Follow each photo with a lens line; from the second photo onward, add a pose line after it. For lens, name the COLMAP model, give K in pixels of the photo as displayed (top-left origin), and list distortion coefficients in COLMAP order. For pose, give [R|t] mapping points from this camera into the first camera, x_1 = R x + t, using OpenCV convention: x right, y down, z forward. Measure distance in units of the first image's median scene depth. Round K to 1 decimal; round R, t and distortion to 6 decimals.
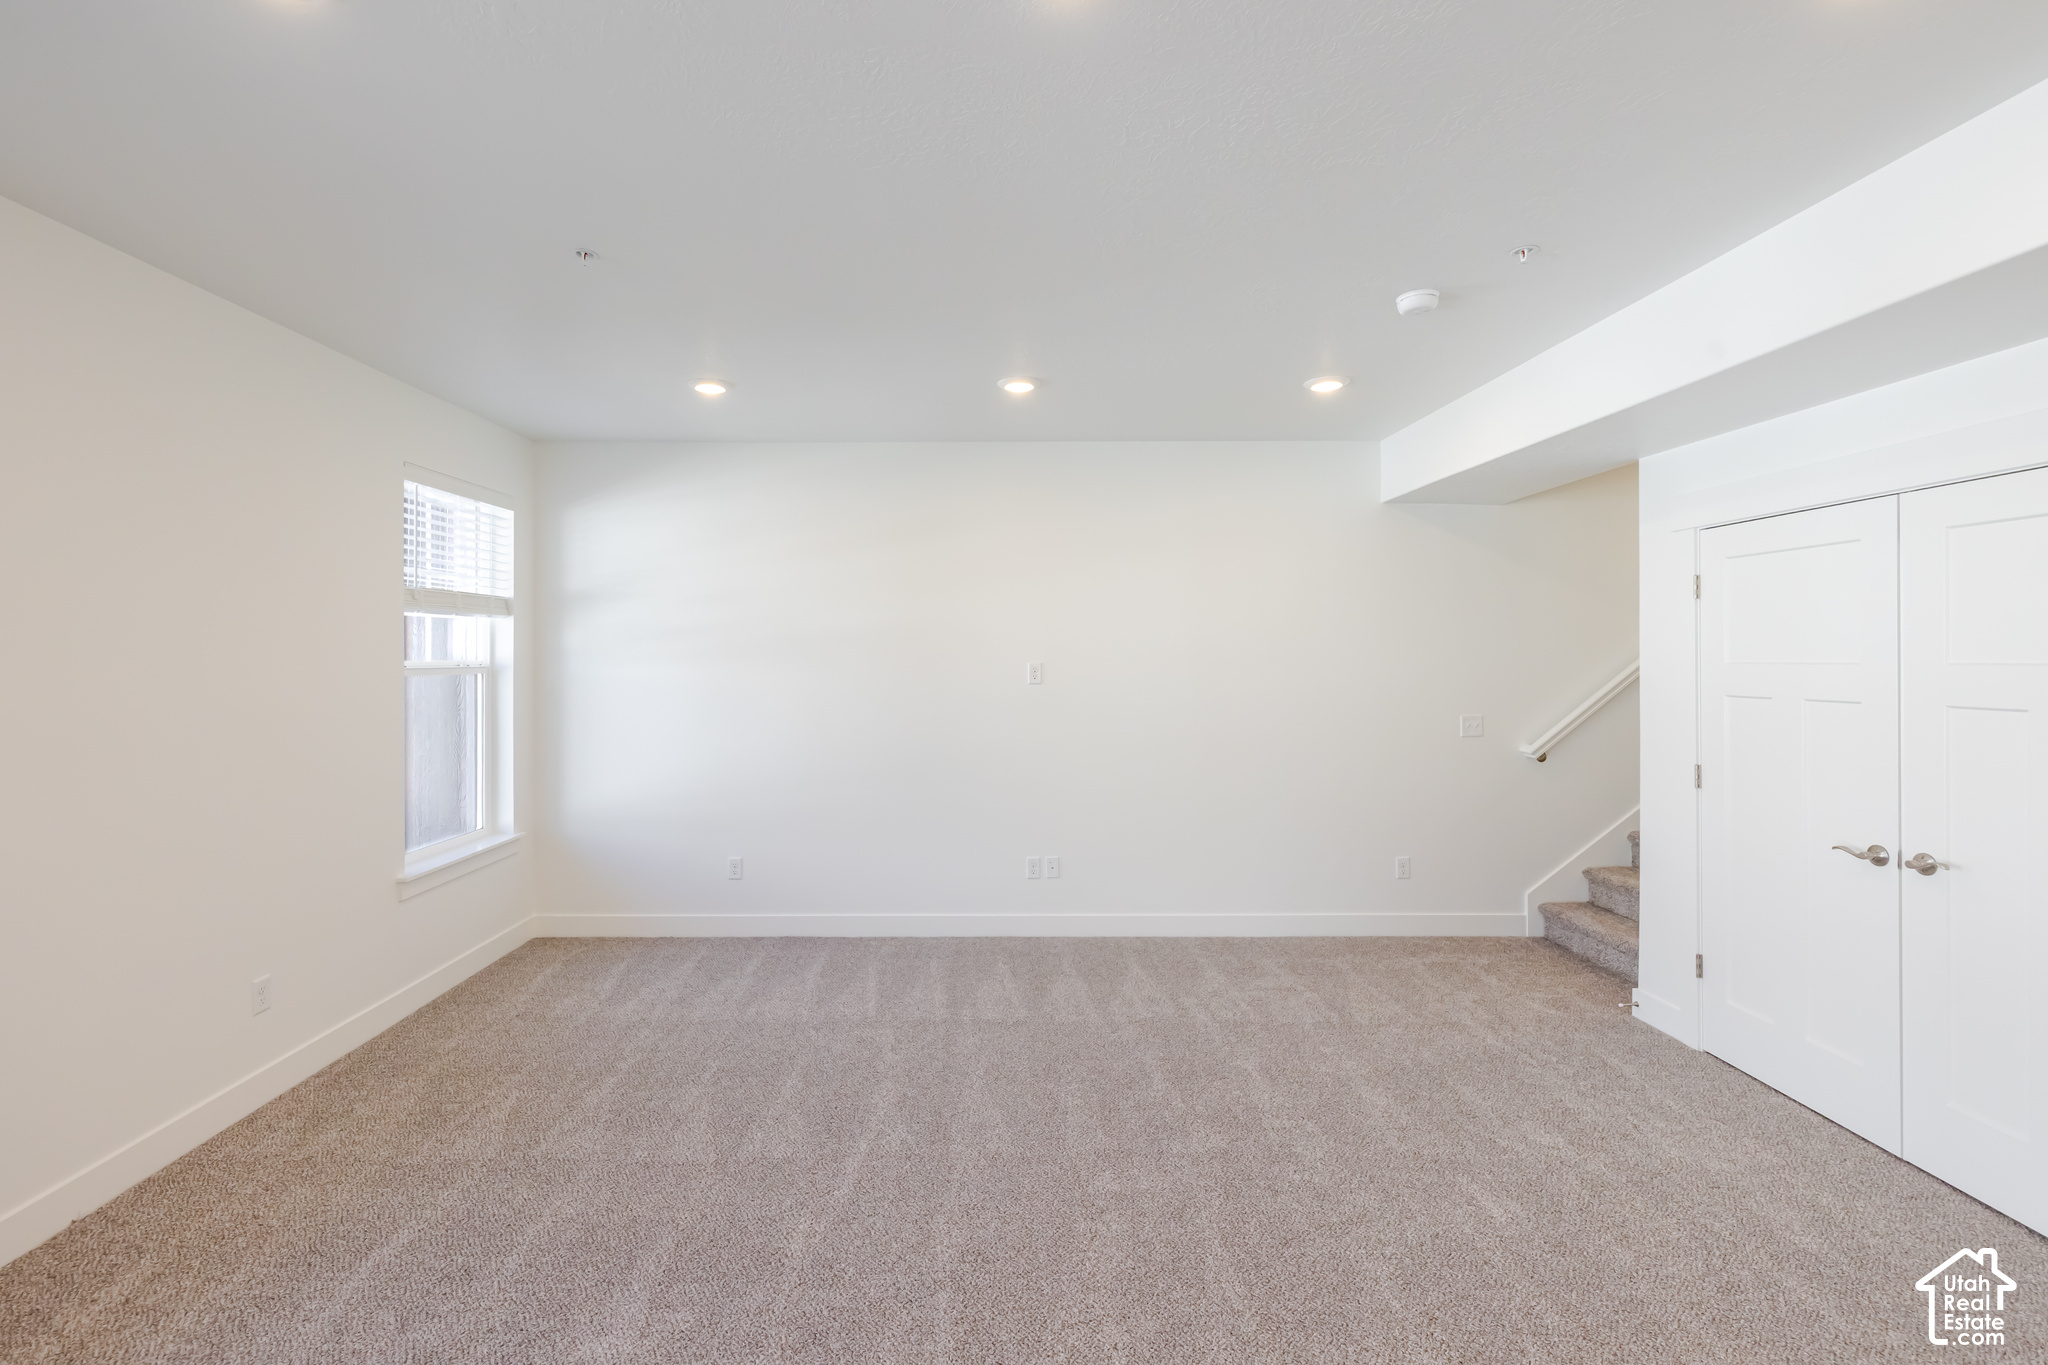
lens RADIAL K [[891.7, 0, 968.5], [0, 891.7, 659.3], [0, 0, 1]] dist [0.003931, 0.000298]
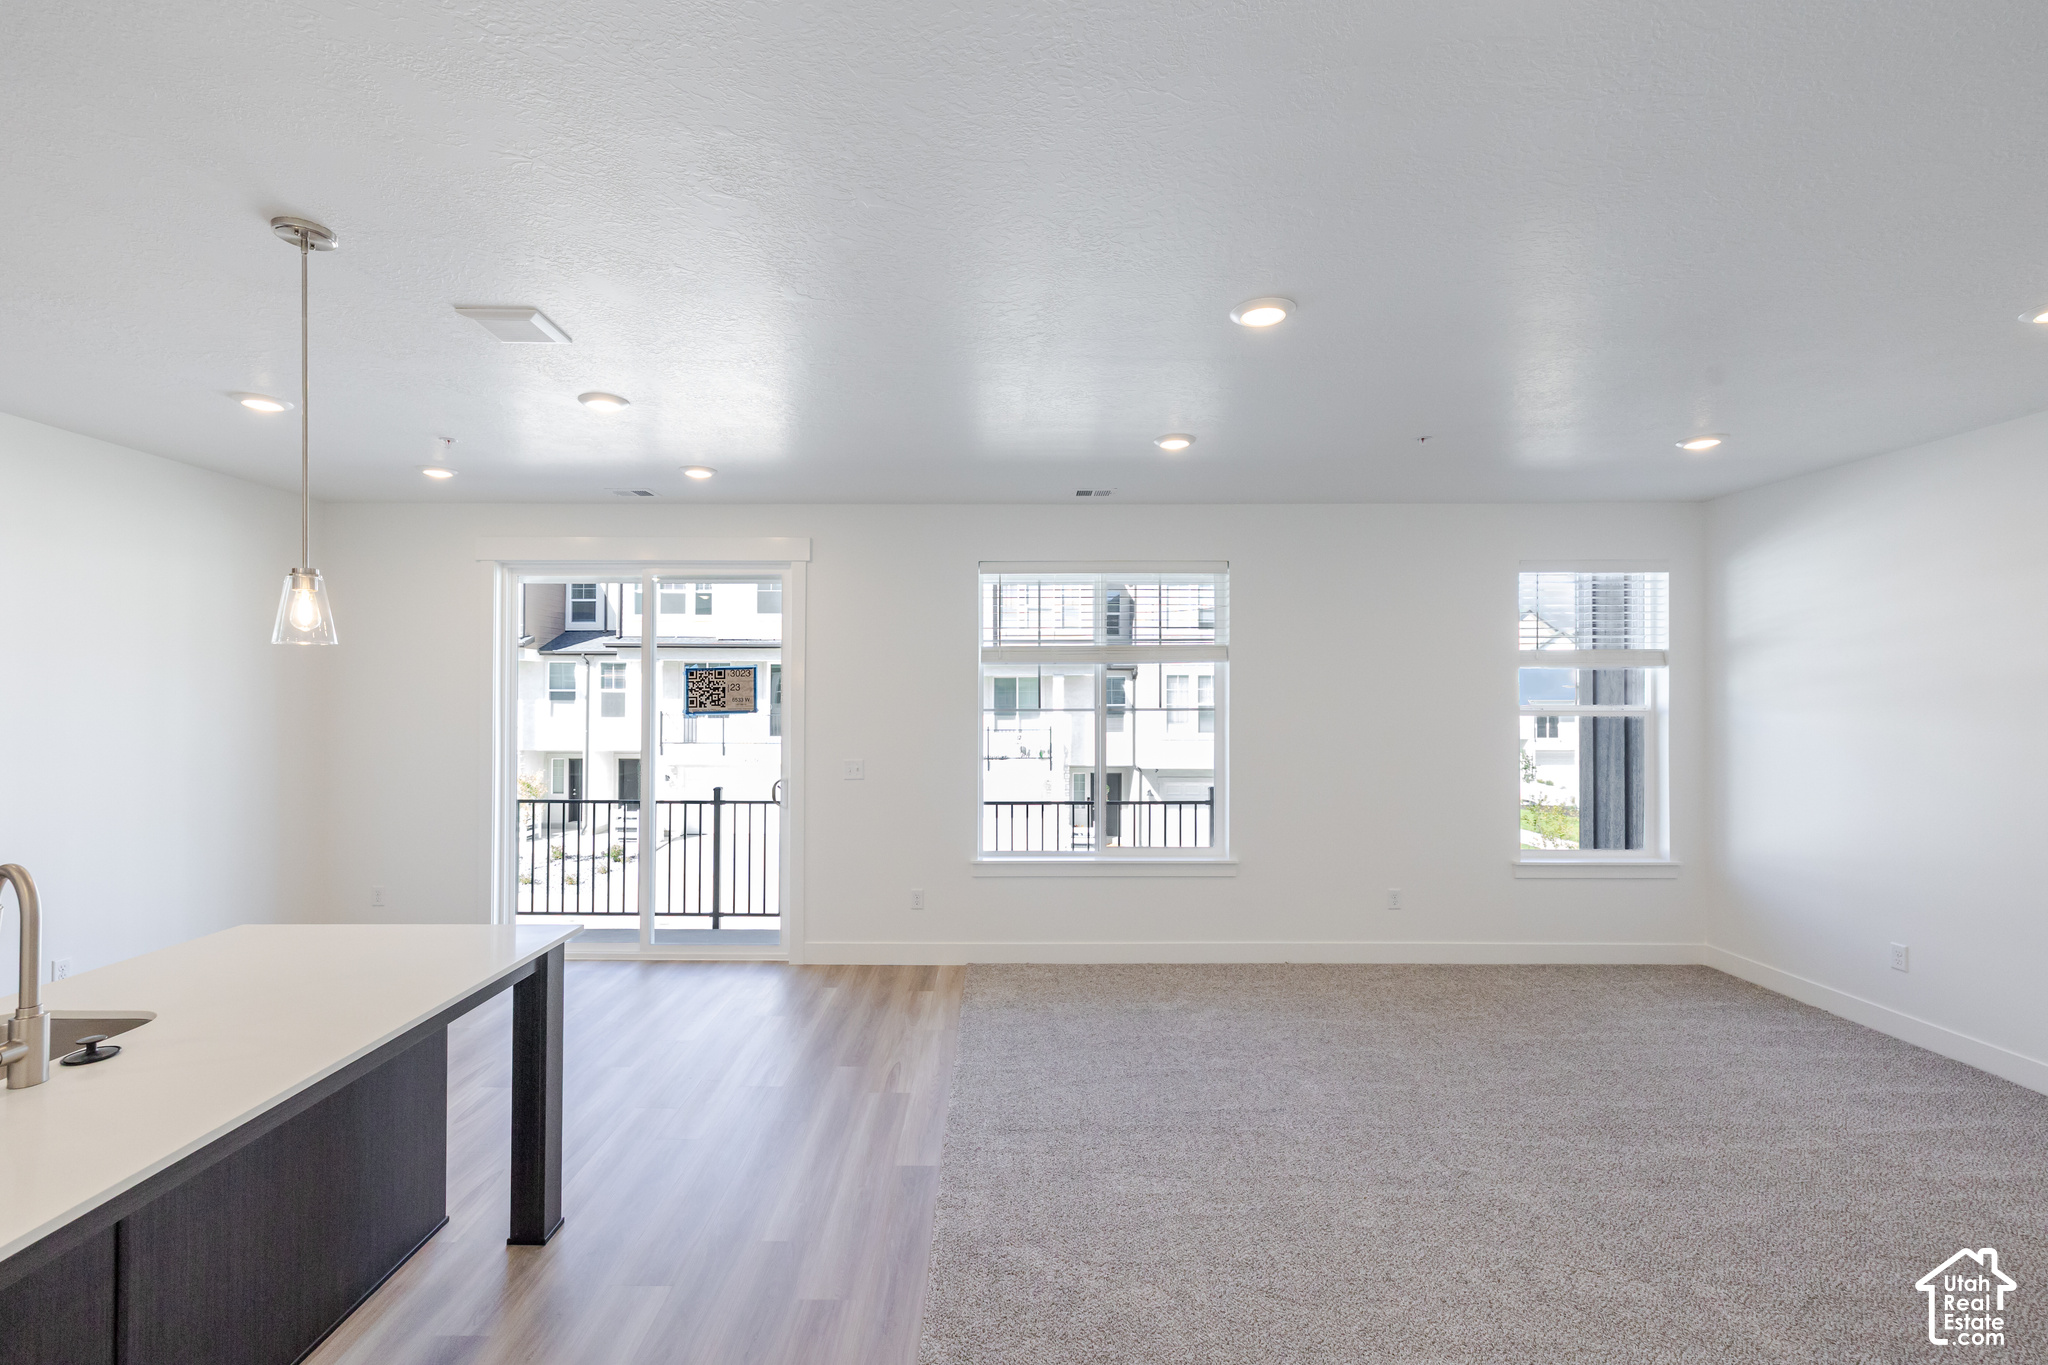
lens RADIAL K [[883.6, 0, 989.9], [0, 883.6, 687.2], [0, 0, 1]] dist [0.000895, 0.000146]
pose [[-0.006214, -0.008277, -0.999946, 0.624434], [-0.004263, 0.999957, -0.008250, -0.009508], [0.999972, 0.004211, -0.006249, 0.160567]]
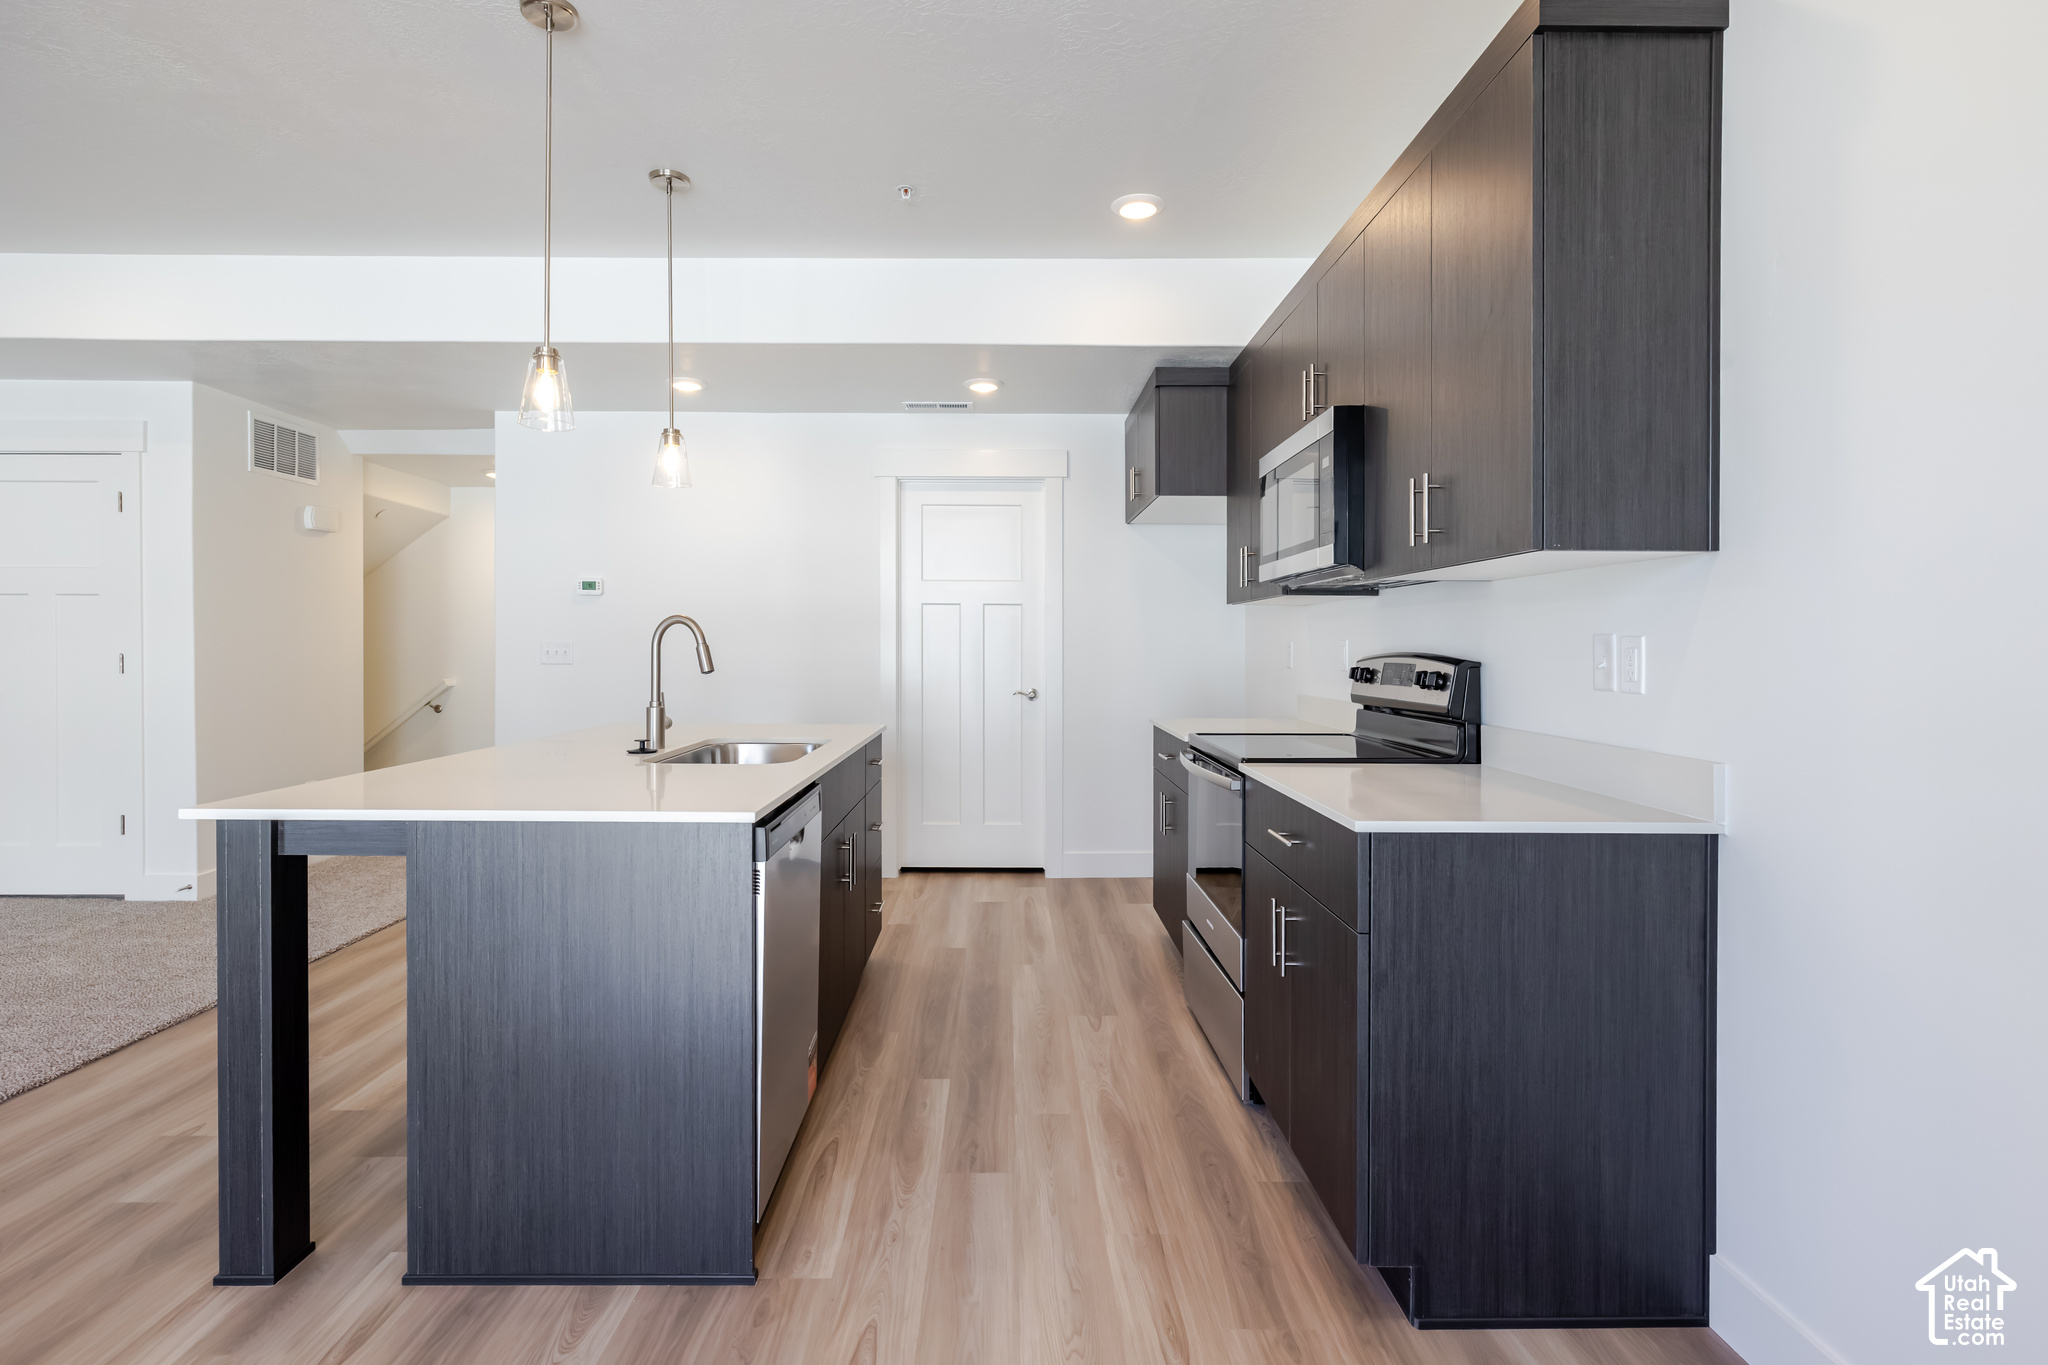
lens RADIAL K [[1002.6, 0, 1011.2], [0, 1002.6, 666.7], [0, 0, 1]] dist [0.001731, 0.000354]
pose [[-0.002835, -0.020440, 0.999787, -0.402605], [0.000052, 0.999791, 0.020440, 0.084540], [-0.999996, 0.000110, -0.002833, -0.470253]]
